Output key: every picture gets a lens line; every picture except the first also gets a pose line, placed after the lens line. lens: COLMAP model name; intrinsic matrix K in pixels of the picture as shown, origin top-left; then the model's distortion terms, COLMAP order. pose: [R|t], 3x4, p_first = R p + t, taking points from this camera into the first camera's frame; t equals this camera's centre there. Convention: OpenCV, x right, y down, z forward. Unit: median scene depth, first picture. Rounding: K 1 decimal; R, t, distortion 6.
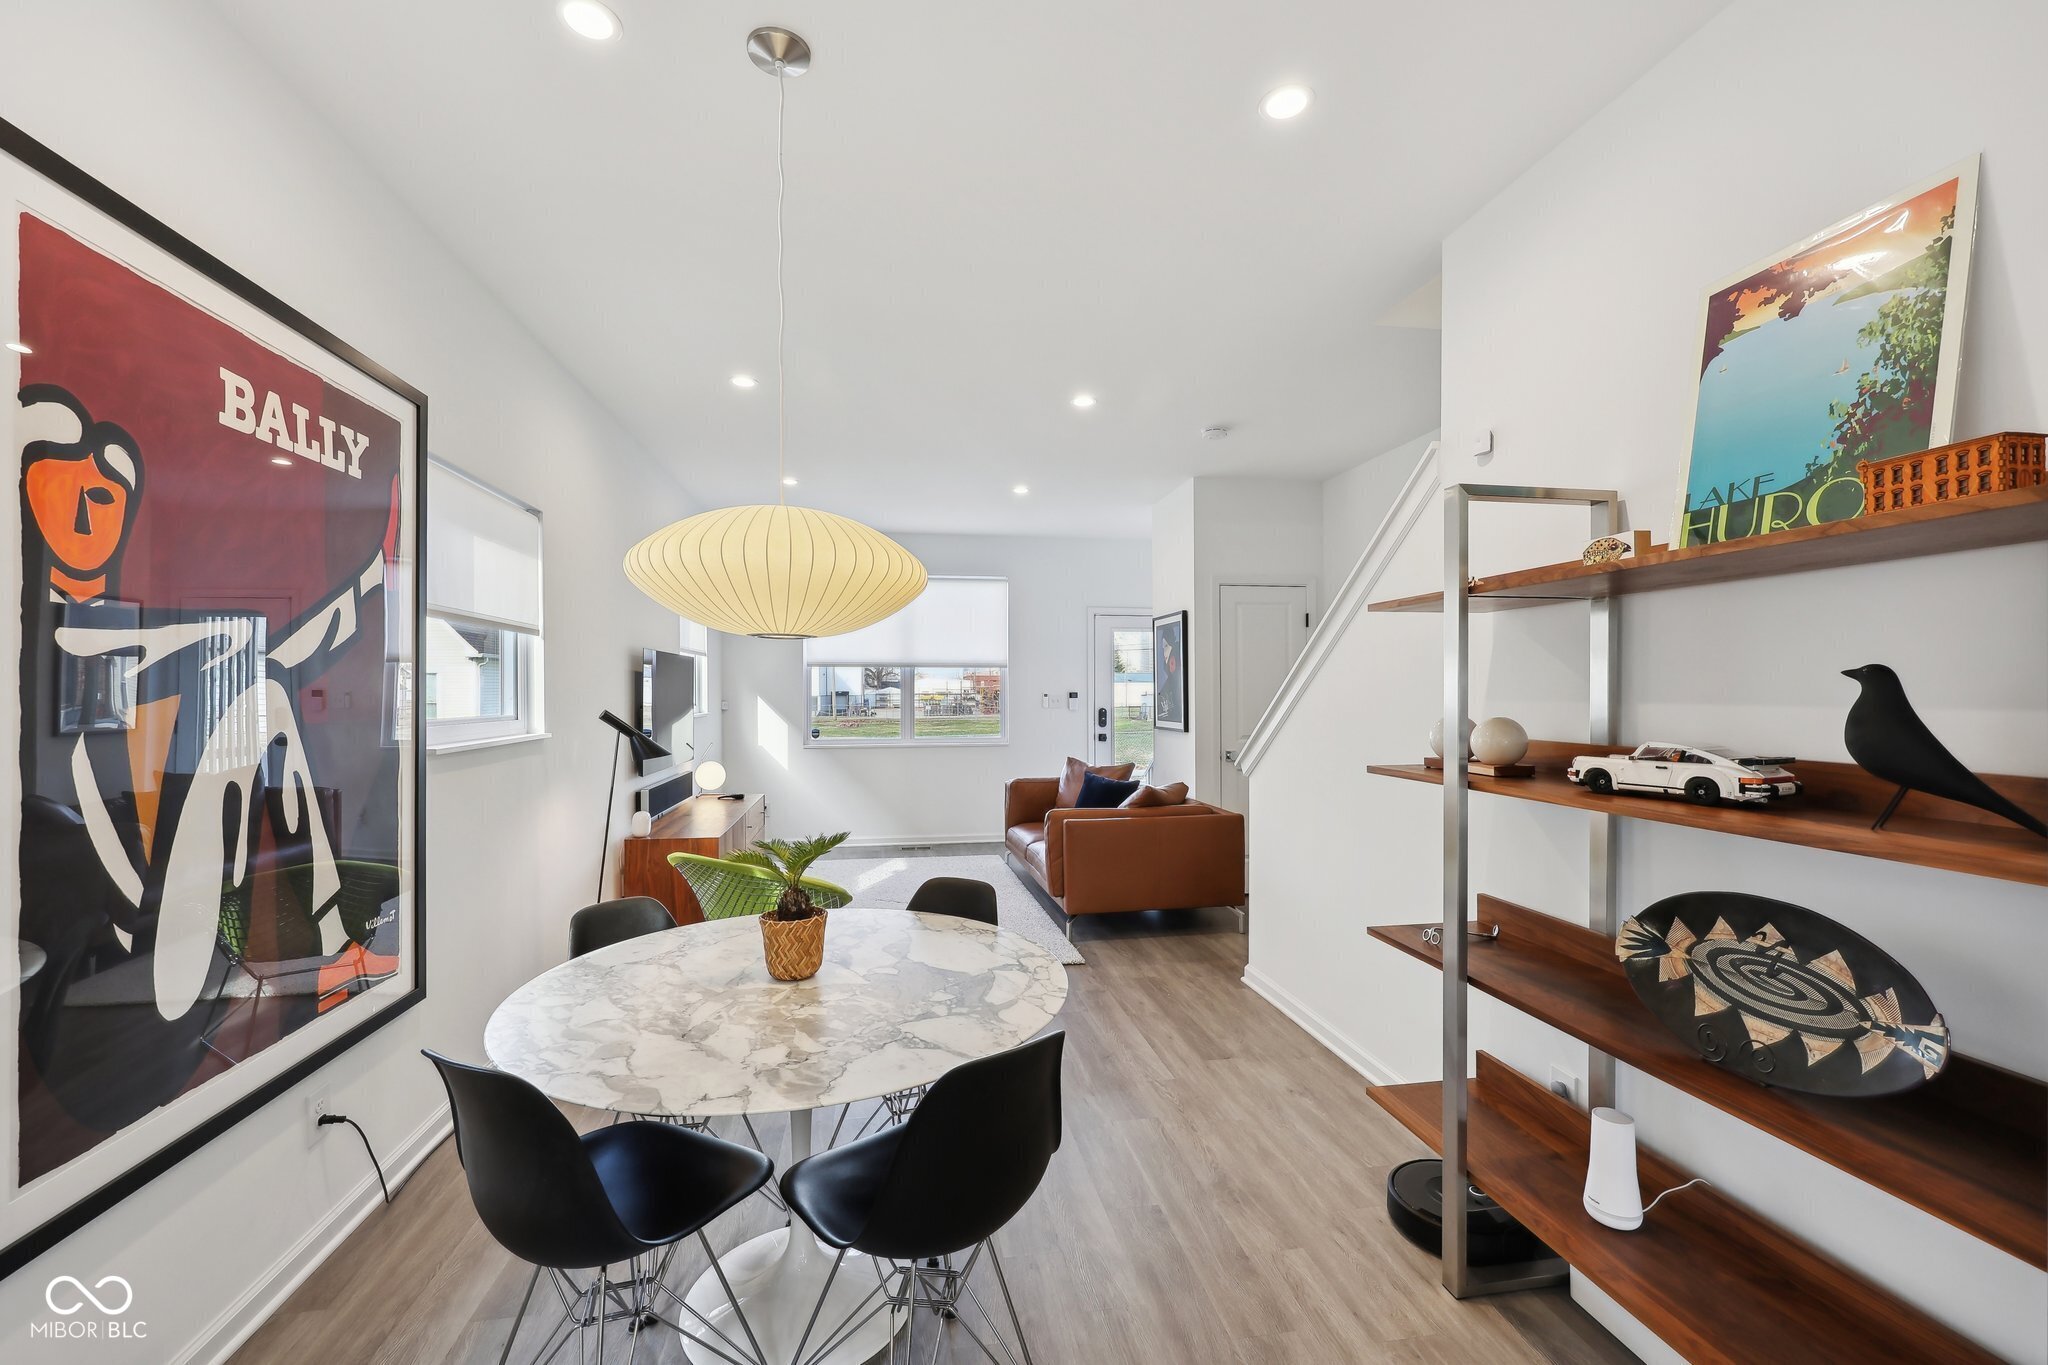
lens RADIAL K [[834.8, 0, 1018.0], [0, 834.8, 684.0], [0, 0, 1]] dist [-0.000576, -0.000081]
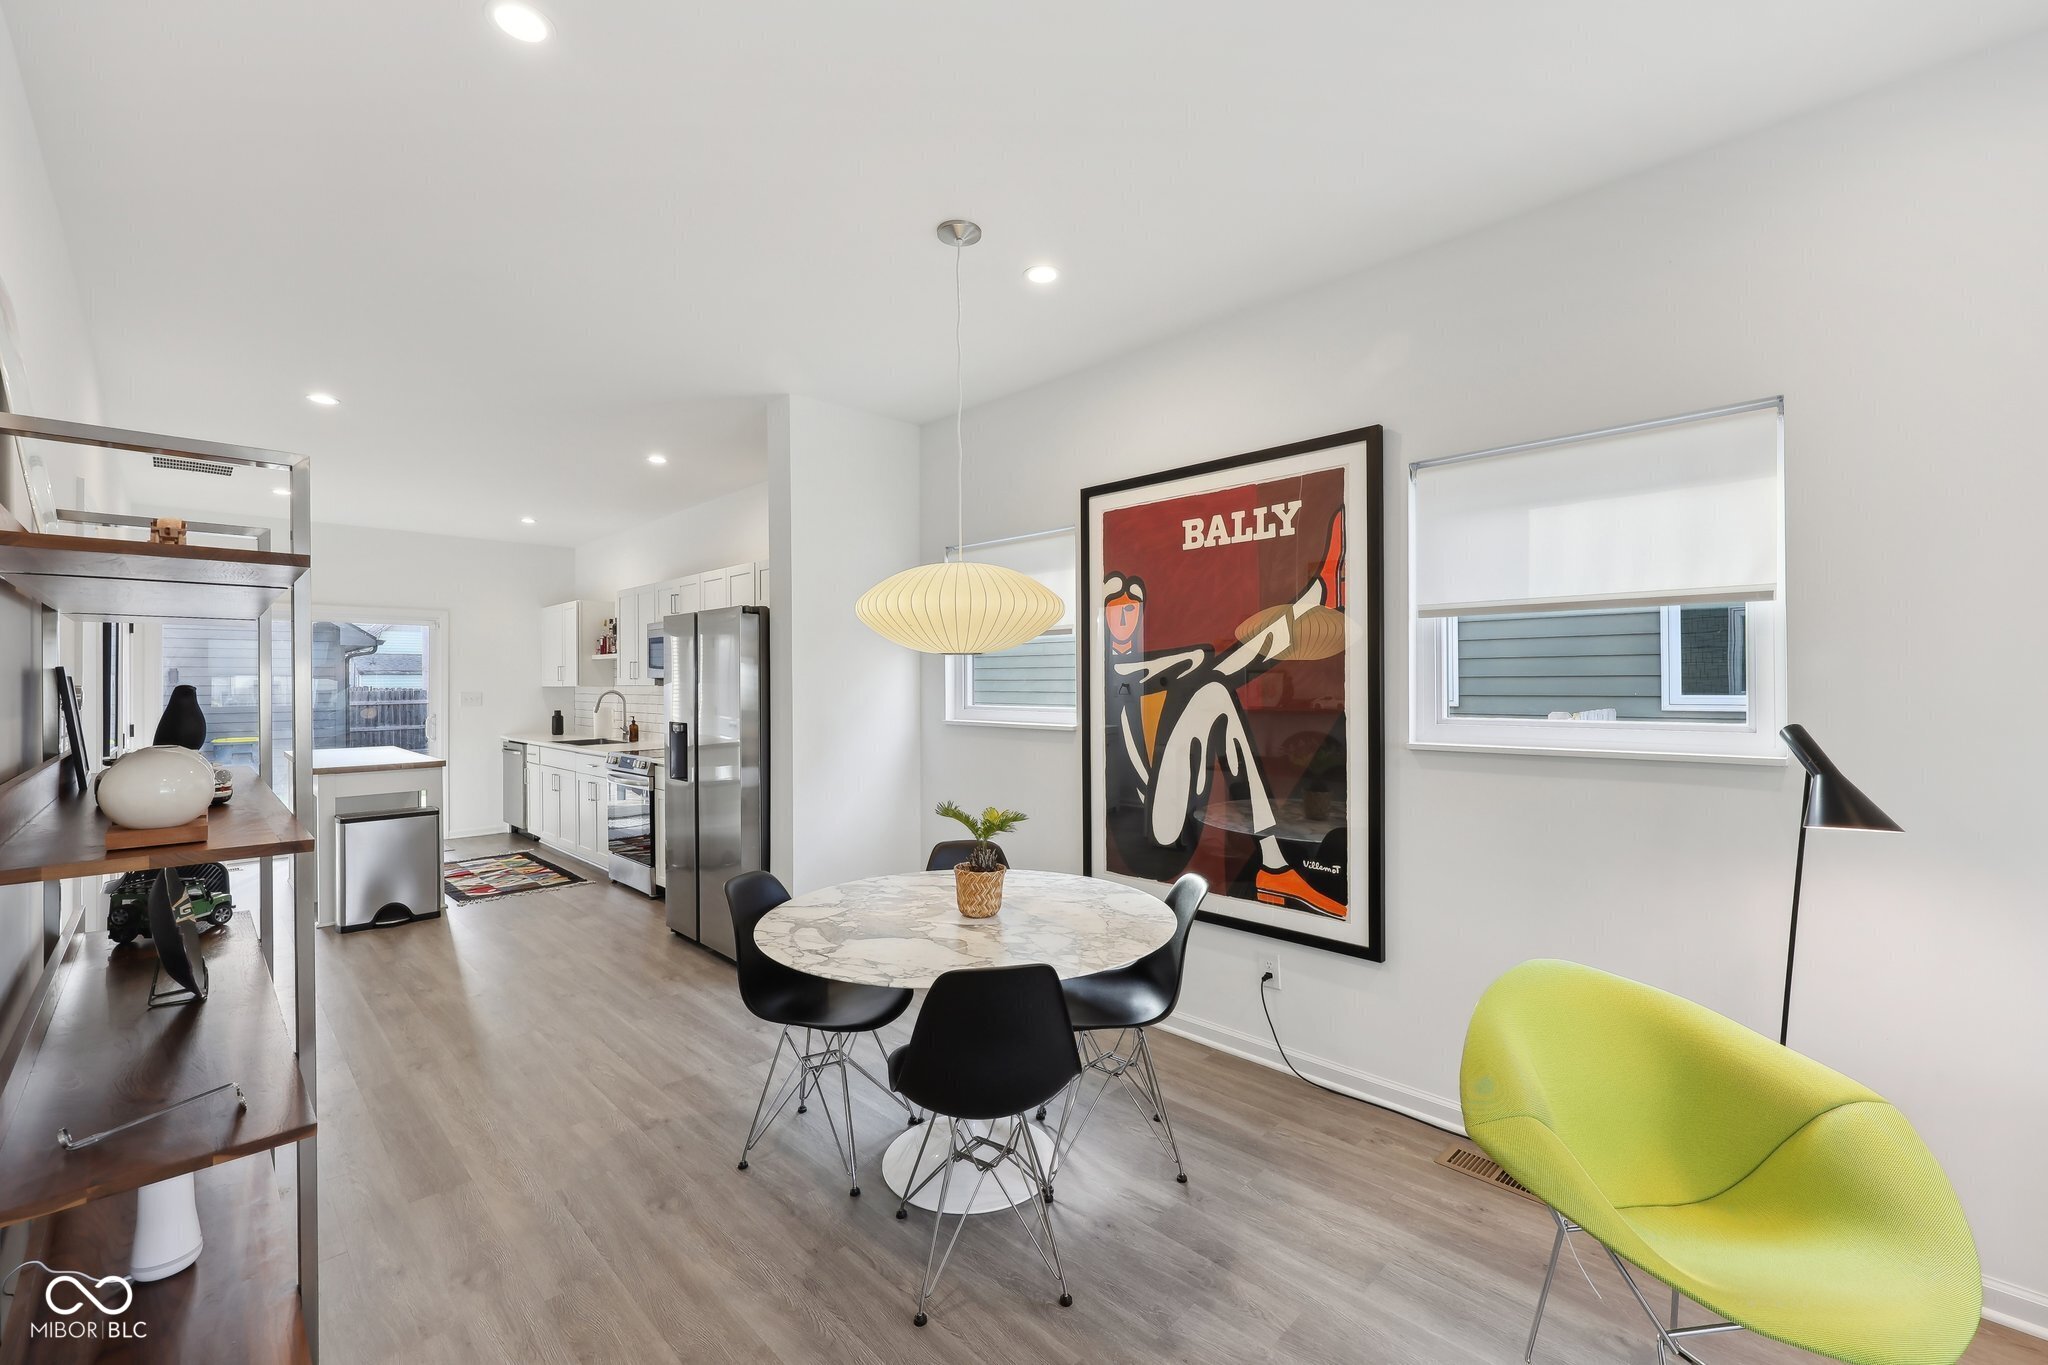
lens RADIAL K [[834.8, 0, 1018.0], [0, 834.8, 684.0], [0, 0, 1]] dist [-0.000576, -0.000081]
pose [[-0.809938, 0.007133, -0.586473, 0.441153], [0.011758, 0.999923, -0.004078, 0.000171], [0.586398, -0.010199, -0.809959, 2.115003]]
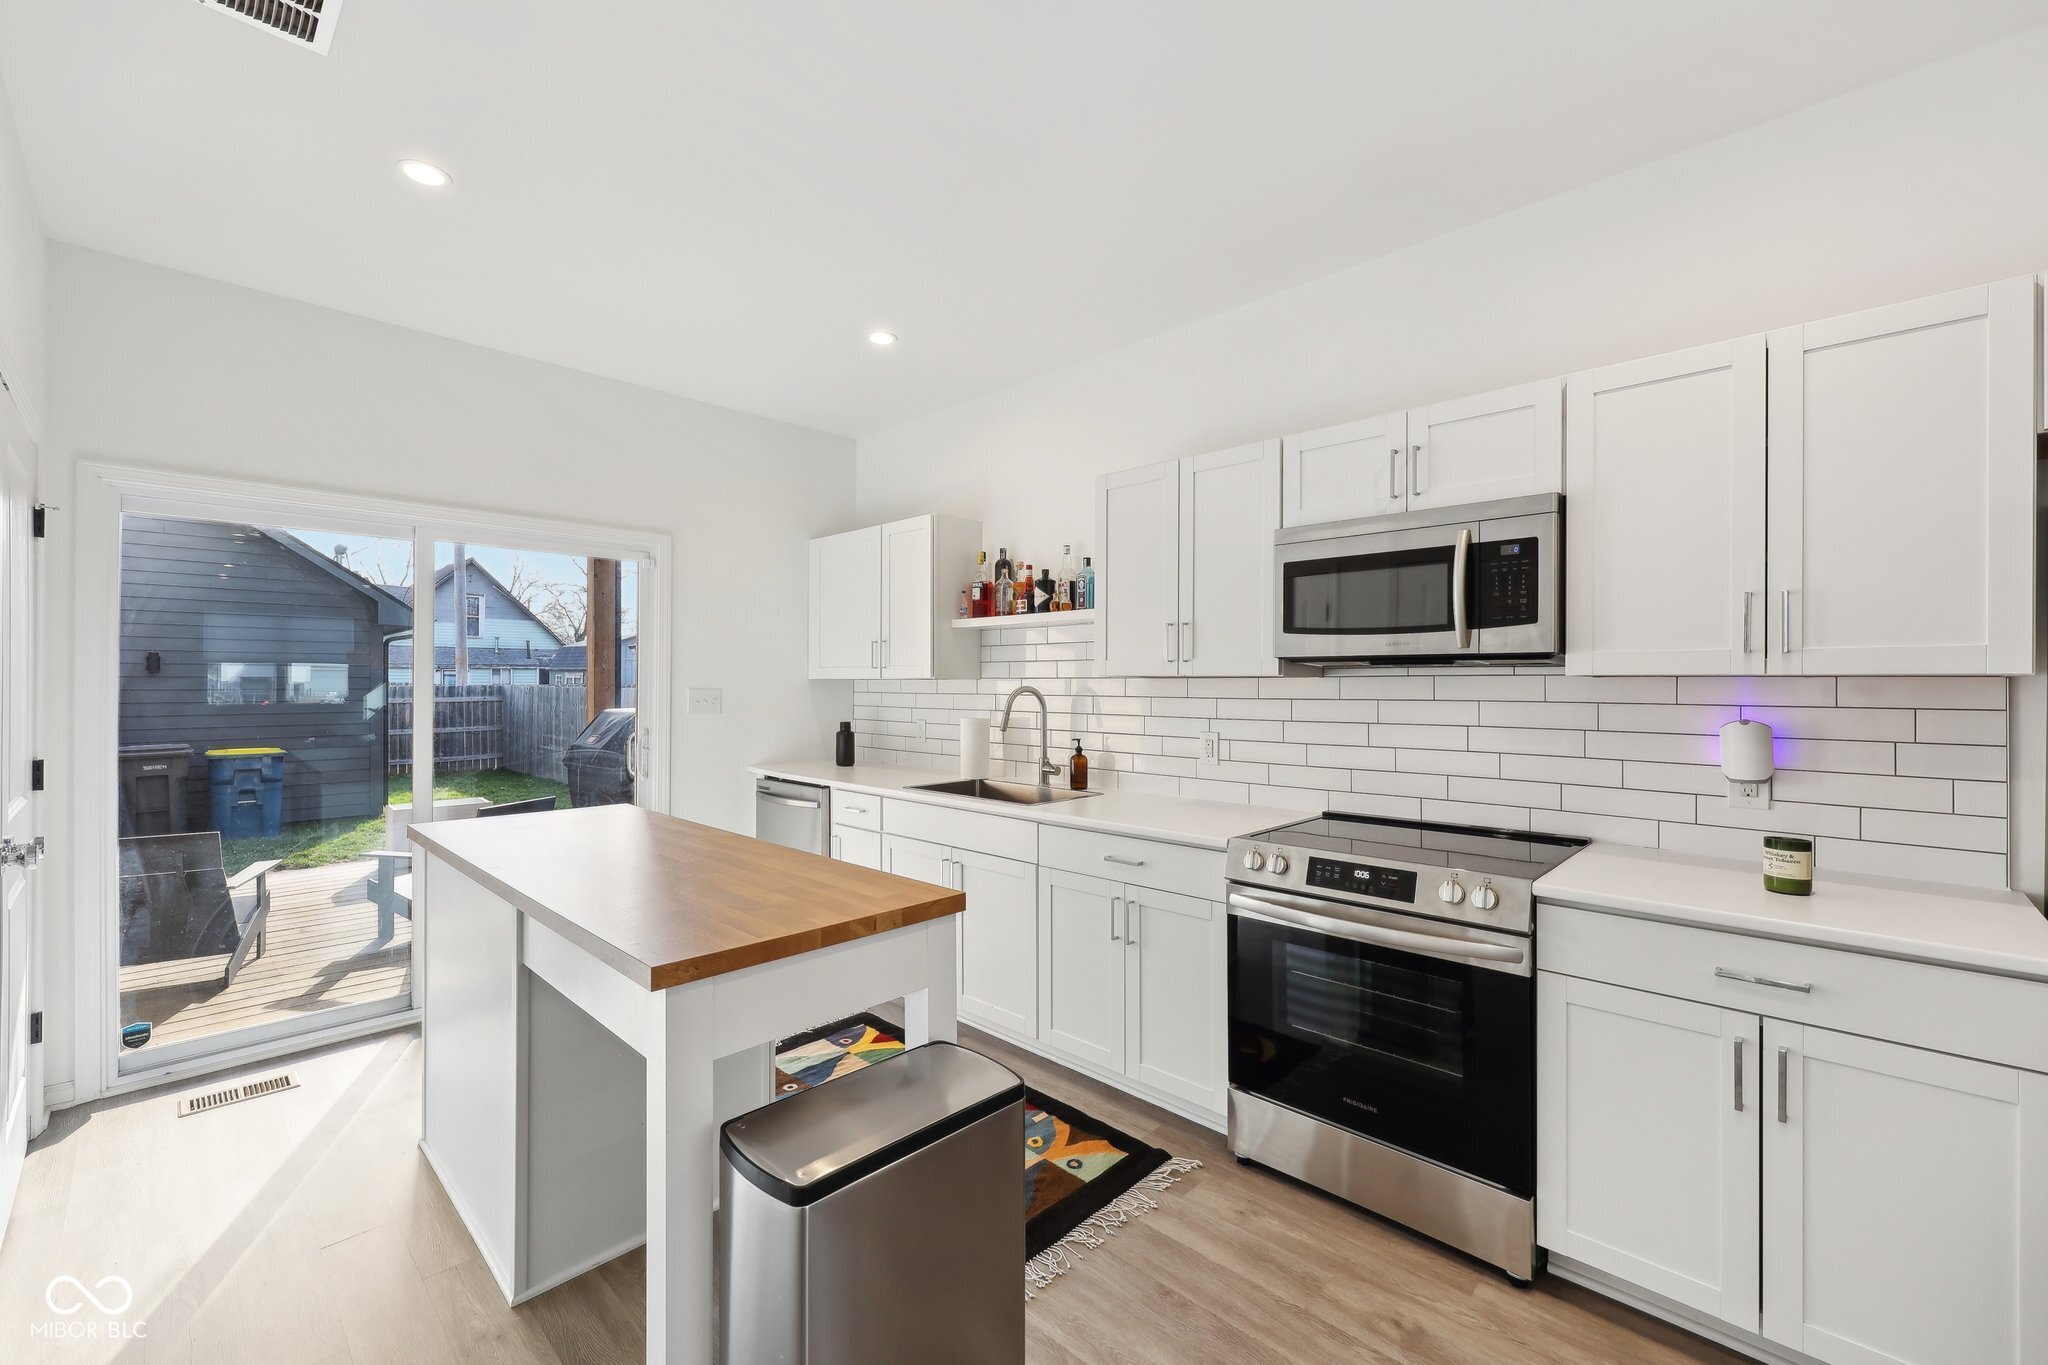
lens RADIAL K [[834.8, 0, 1018.0], [0, 834.8, 684.0], [0, 0, 1]] dist [-0.000576, -0.000081]
pose [[-0.803558, -0.000846, -0.595226, 0.863506], [0.002925, 0.999981, -0.005370, -0.003424], [0.595220, -0.006057, -0.803540, -0.516621]]
